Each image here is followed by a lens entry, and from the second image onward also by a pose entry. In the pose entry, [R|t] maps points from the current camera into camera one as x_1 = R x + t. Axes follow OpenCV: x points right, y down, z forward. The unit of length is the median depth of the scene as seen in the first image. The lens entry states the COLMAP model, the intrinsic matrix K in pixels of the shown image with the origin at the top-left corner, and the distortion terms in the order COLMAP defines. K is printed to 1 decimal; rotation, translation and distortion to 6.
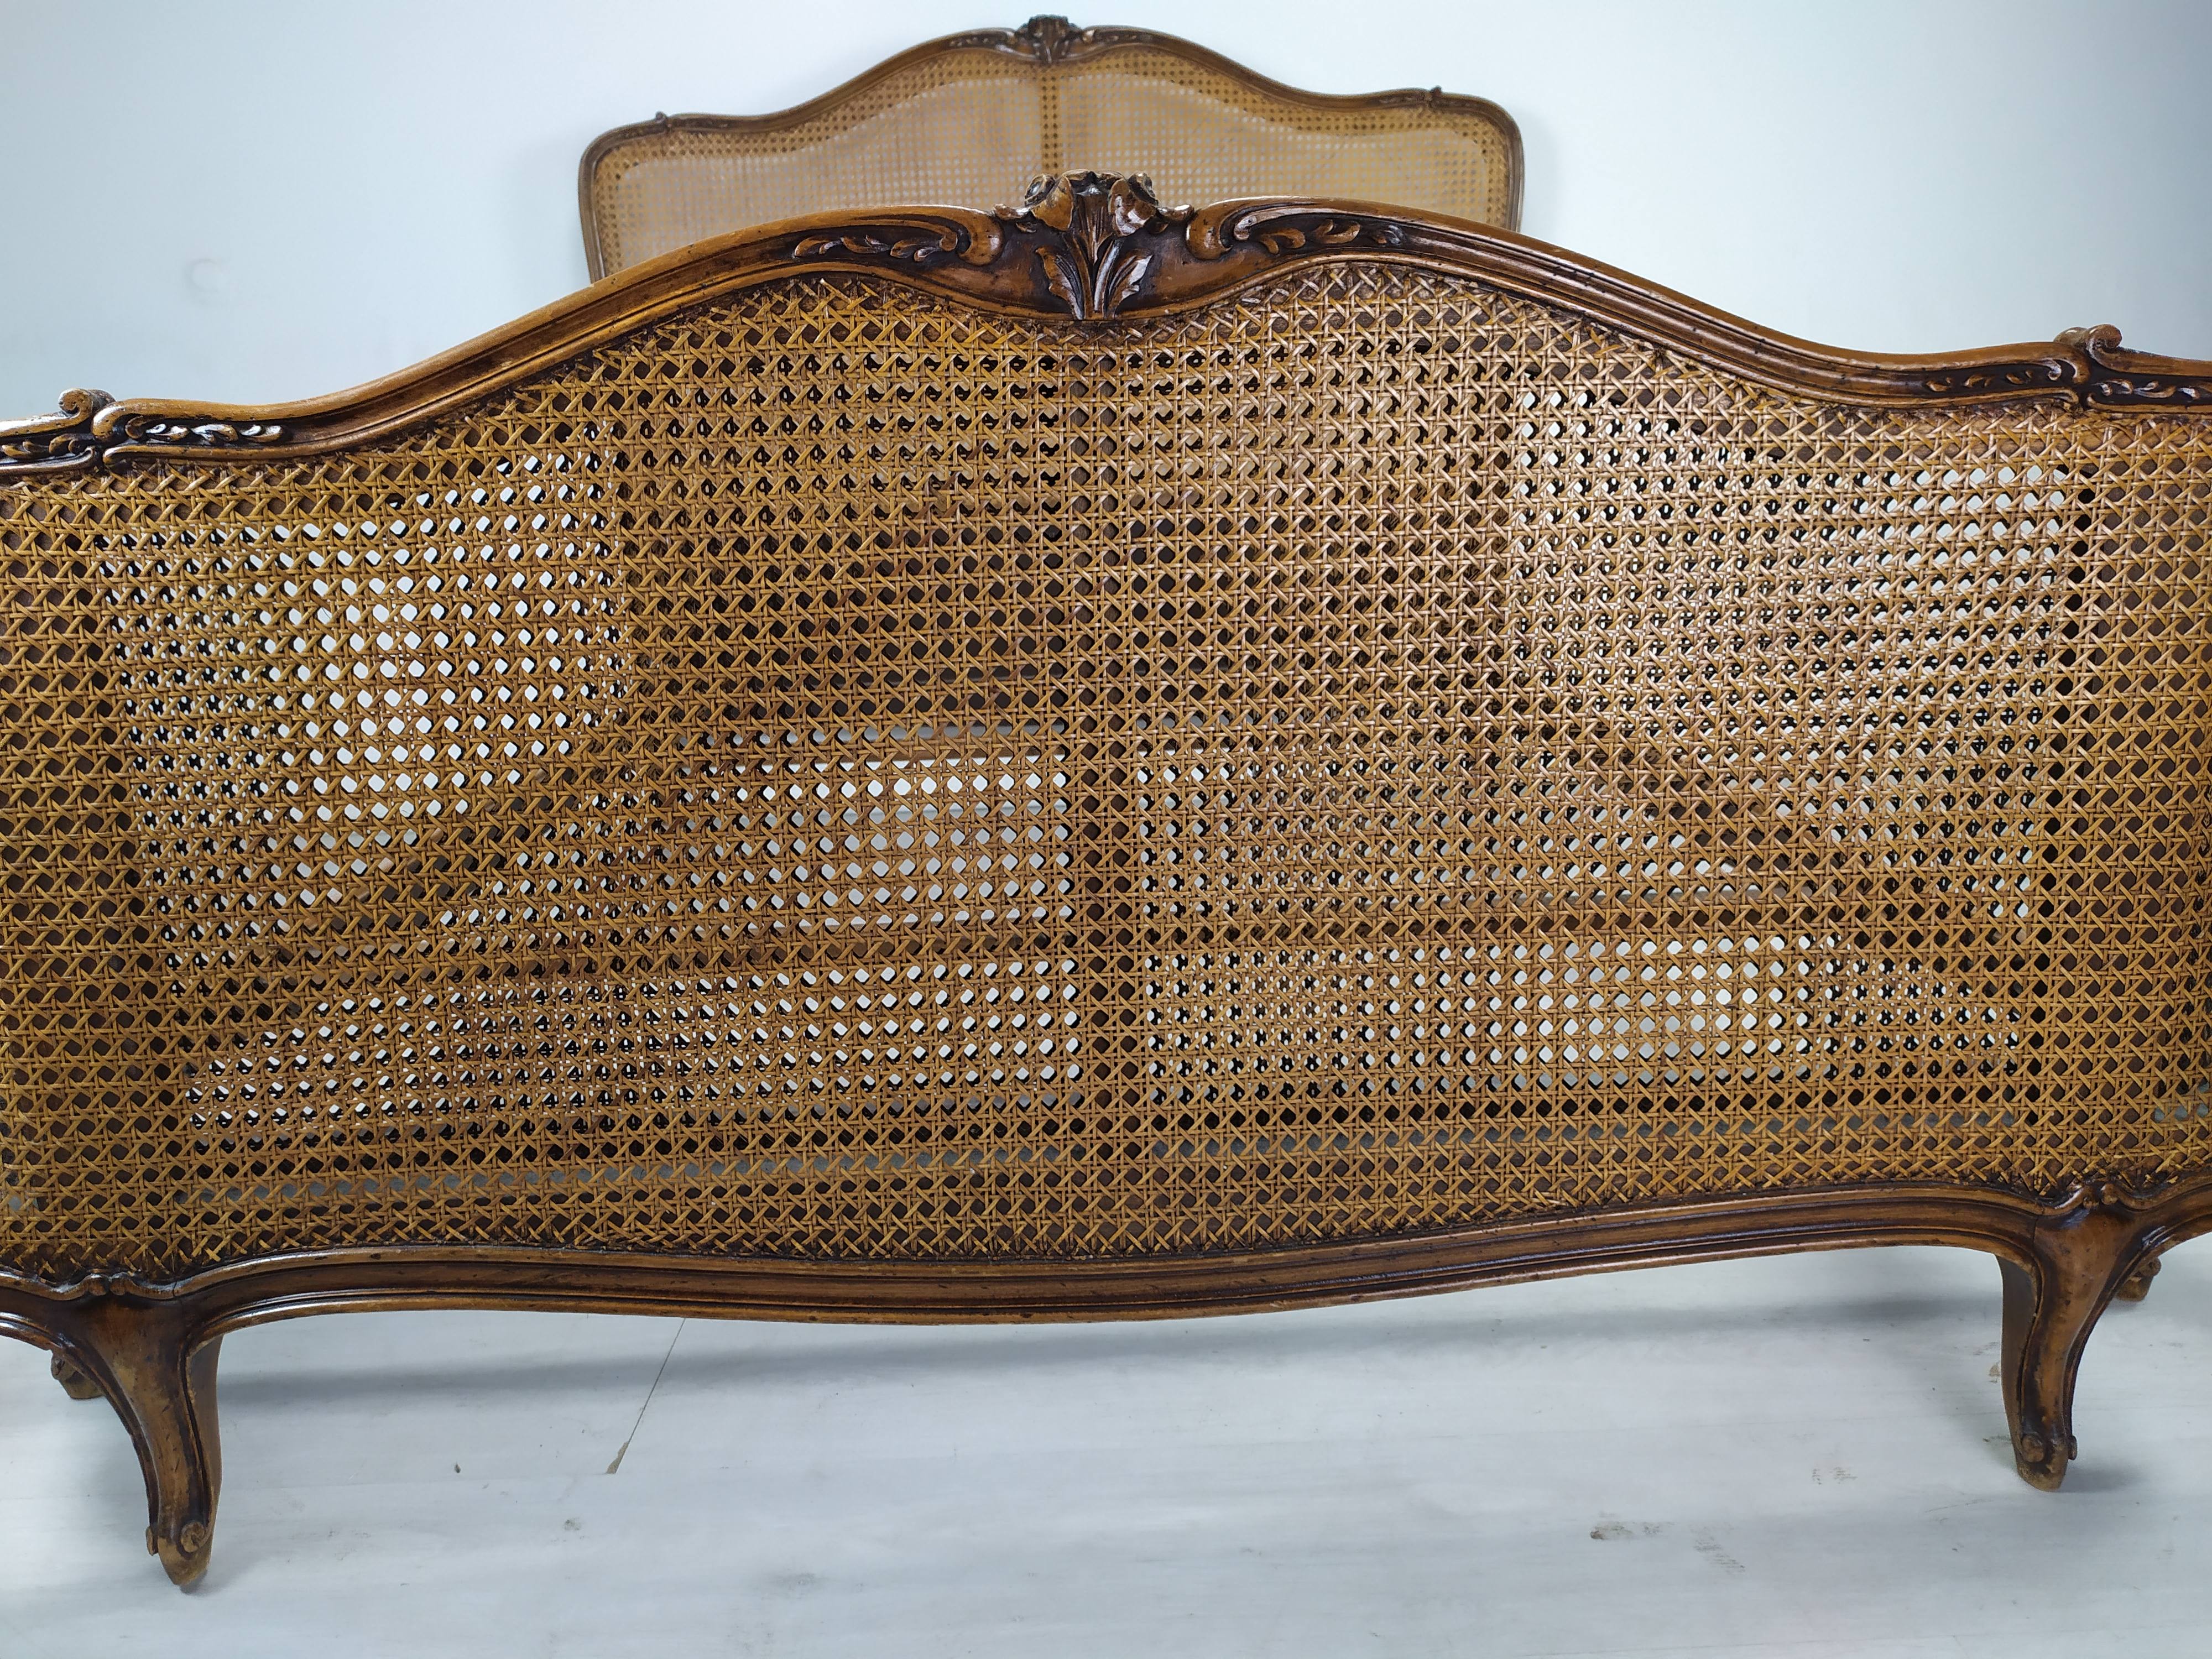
lens RADIAL K [[1699.1, 0, 1103.4], [0, 1699.1, 827.4], [0, 0, 1]] dist [0.056237, -0.086847]
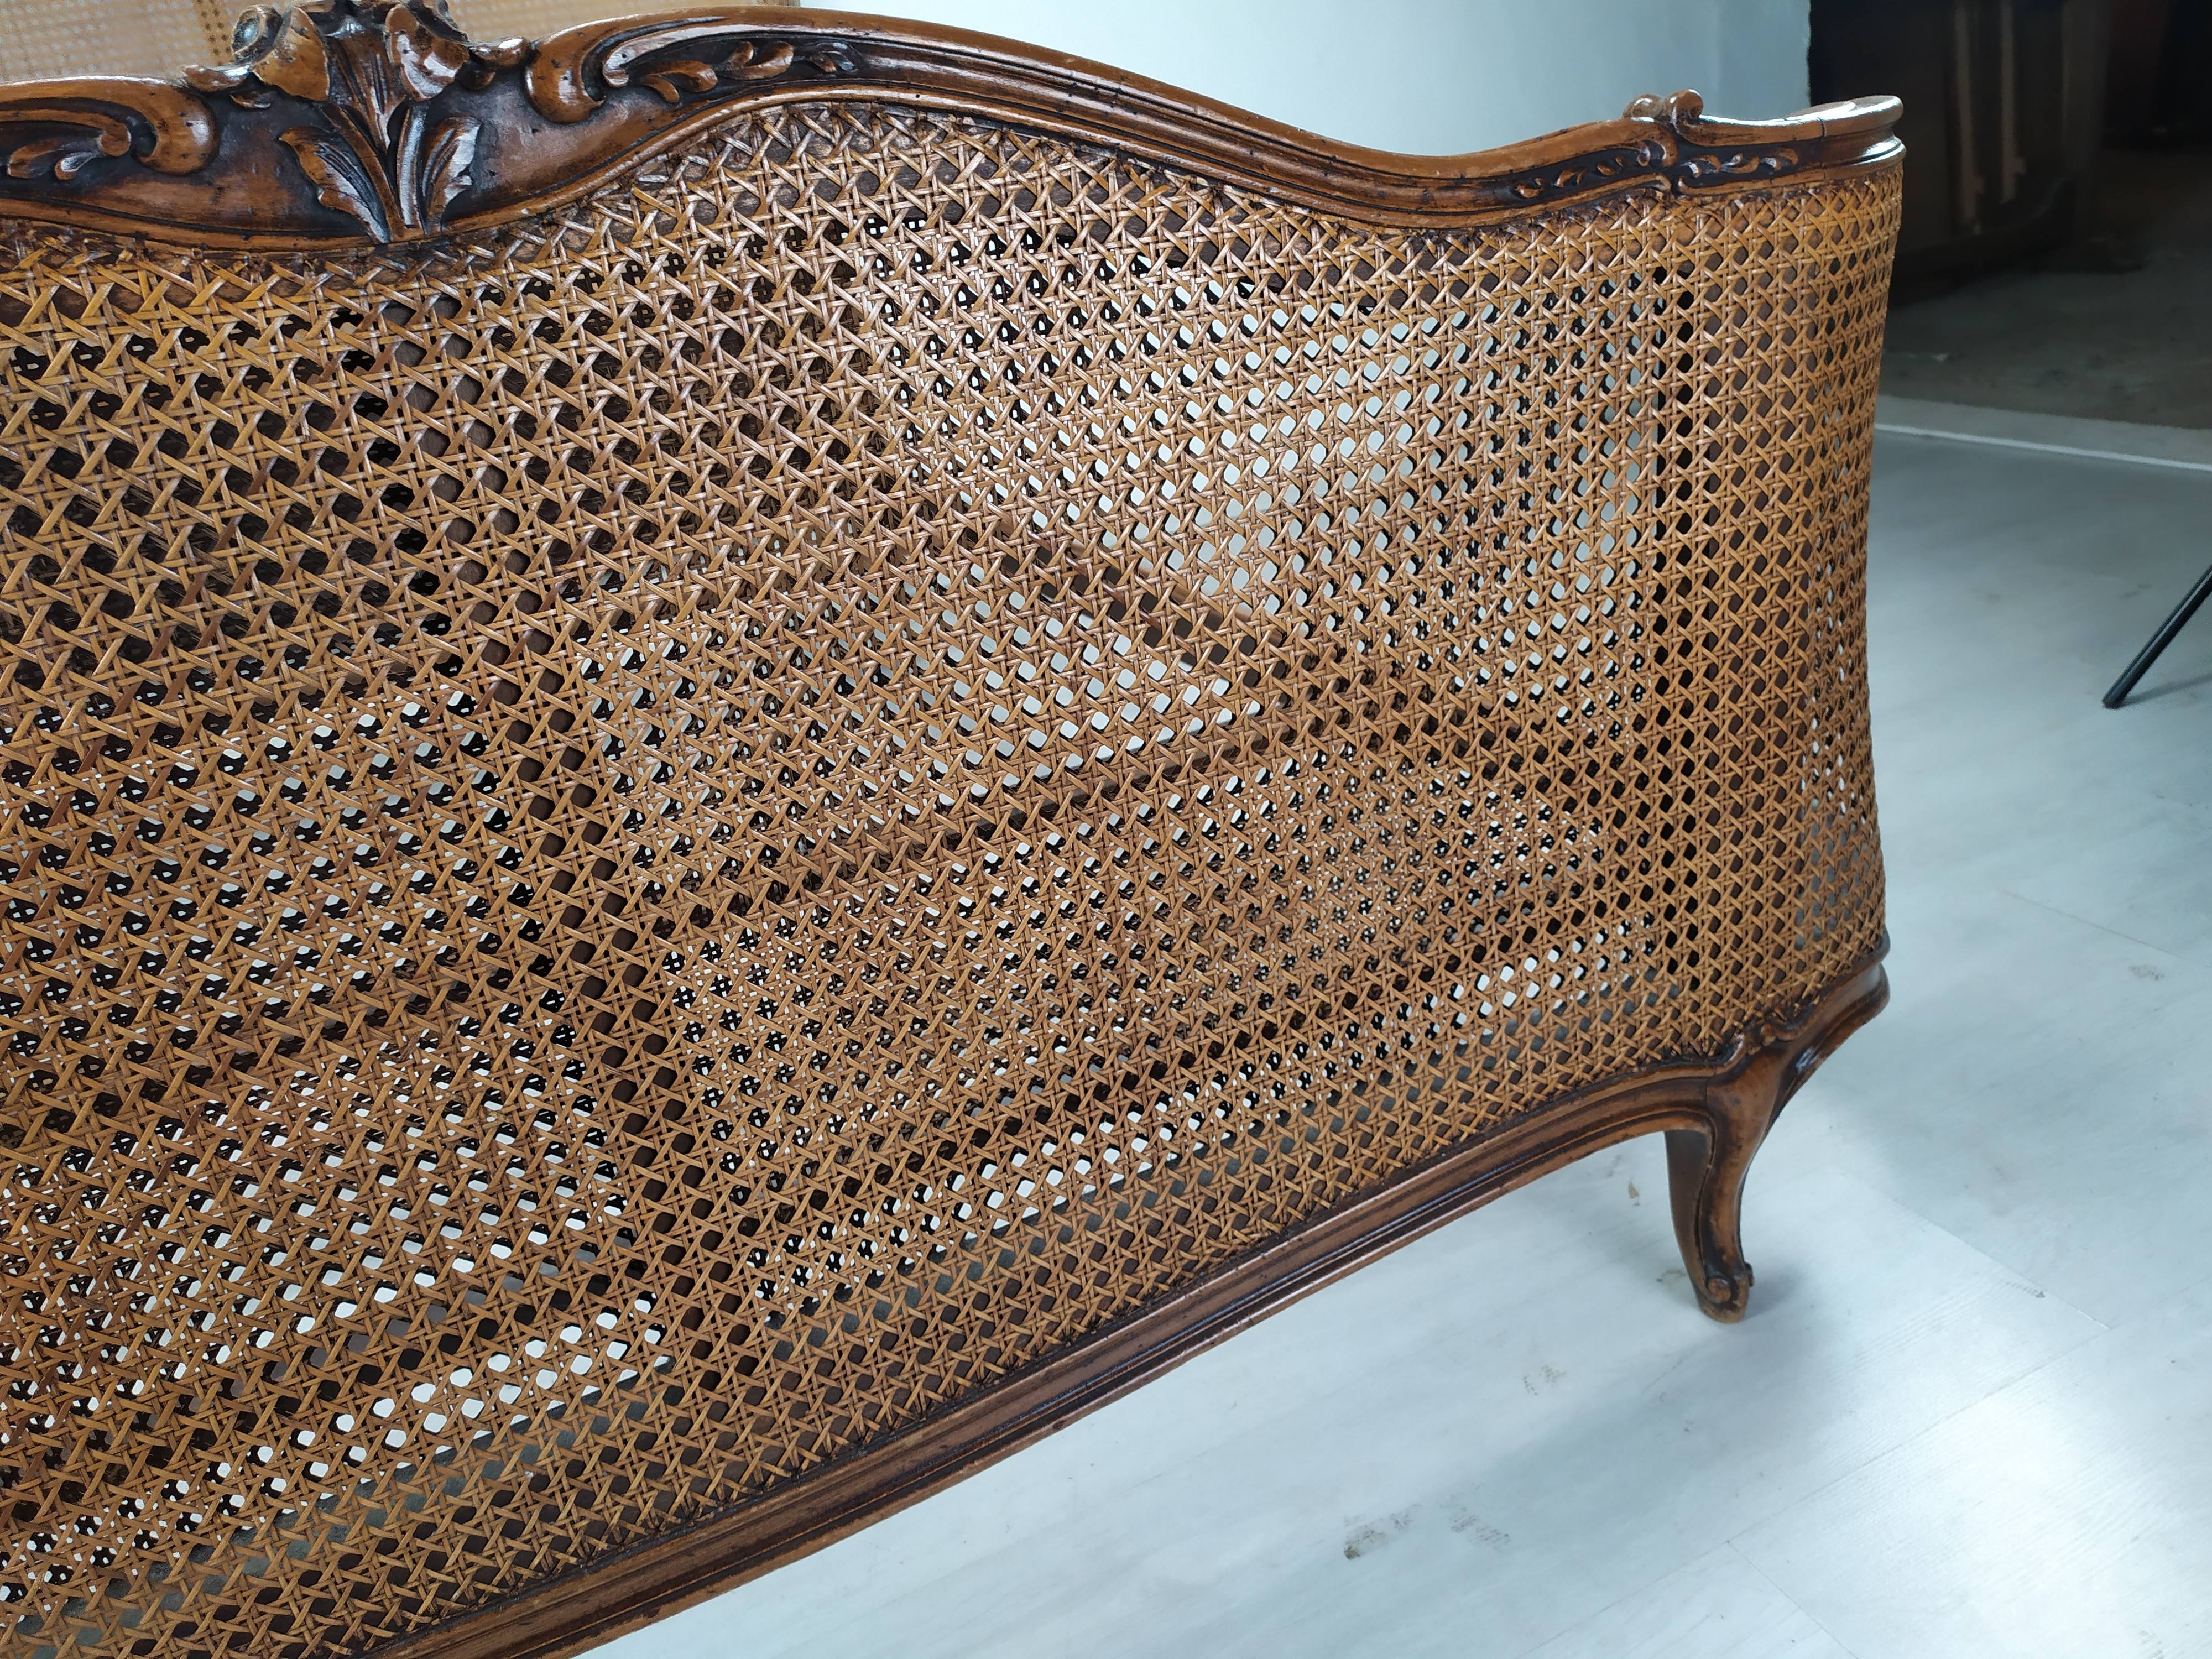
lens RADIAL K [[1699.1, 0, 1125.4], [0, 1699.1, 818.8], [0, 0, 1]] dist [0.056237, -0.086847]
pose [[0.906619, -0.243995, 0.344249, -0.034043], [0.195283, 0.965853, 0.170273, -0.144771], [-0.374040, -0.087147, 0.923309, 0.298428]]
